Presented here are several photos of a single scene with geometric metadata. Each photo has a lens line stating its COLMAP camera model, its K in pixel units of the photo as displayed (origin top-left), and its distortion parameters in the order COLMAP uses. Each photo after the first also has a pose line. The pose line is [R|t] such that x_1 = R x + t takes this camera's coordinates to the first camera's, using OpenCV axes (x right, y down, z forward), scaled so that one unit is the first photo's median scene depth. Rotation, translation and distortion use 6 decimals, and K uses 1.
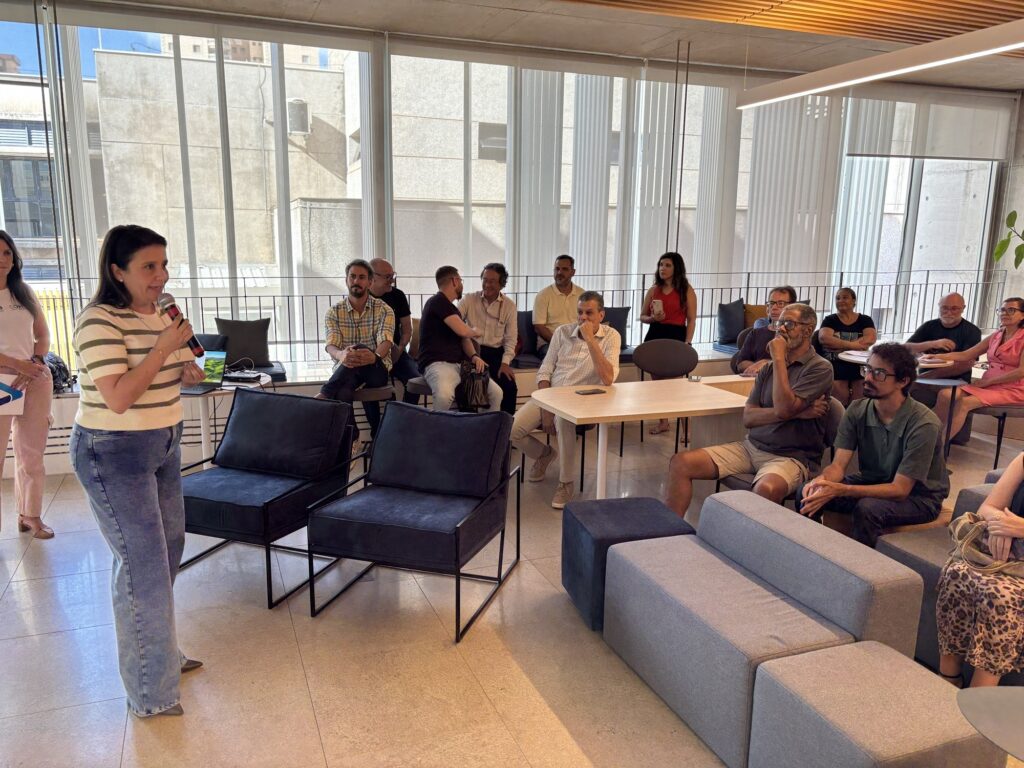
lens RADIAL K [[772.9, 0, 510.8], [0, 772.9, 390.5], [0, 0, 1]] dist [0.082781, -0.089892]
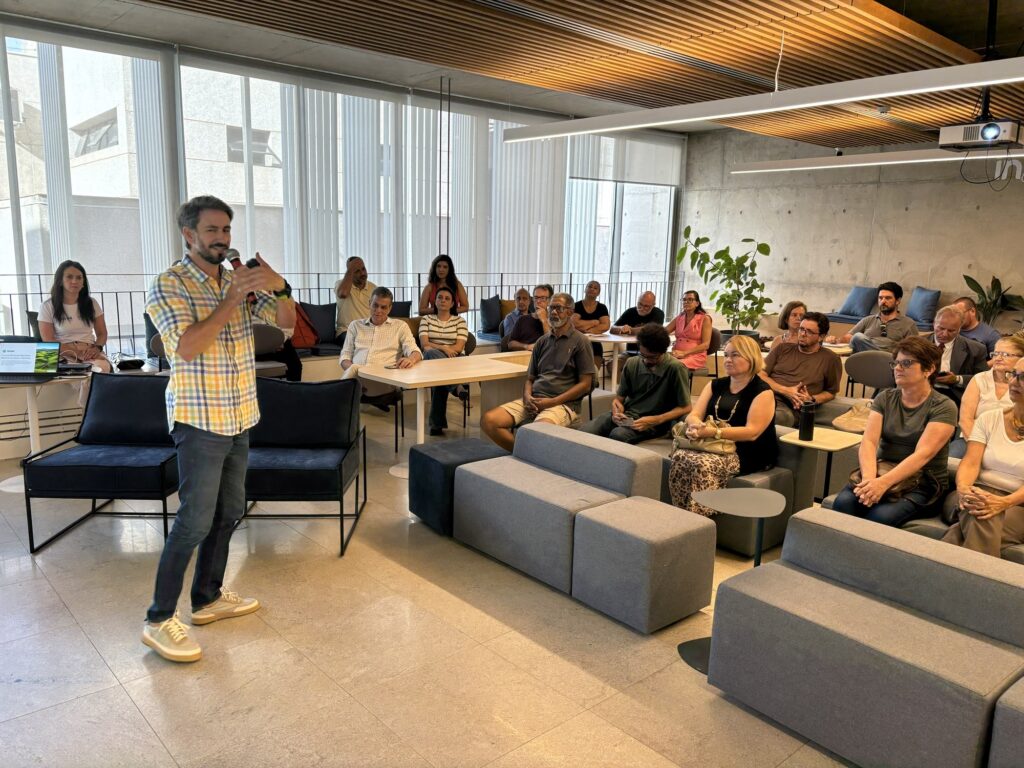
lens RADIAL K [[778.4, 0, 512.0], [0, 778.4, 384.0], [0, 0, 1]] dist [0.103965, -0.092484]
pose [[0.939708, -0.050646, 0.338207, -0.111470], [0.056161, 0.998400, -0.006534, 0.032848], [-0.337335, 0.025134, 0.941049, -0.150866]]
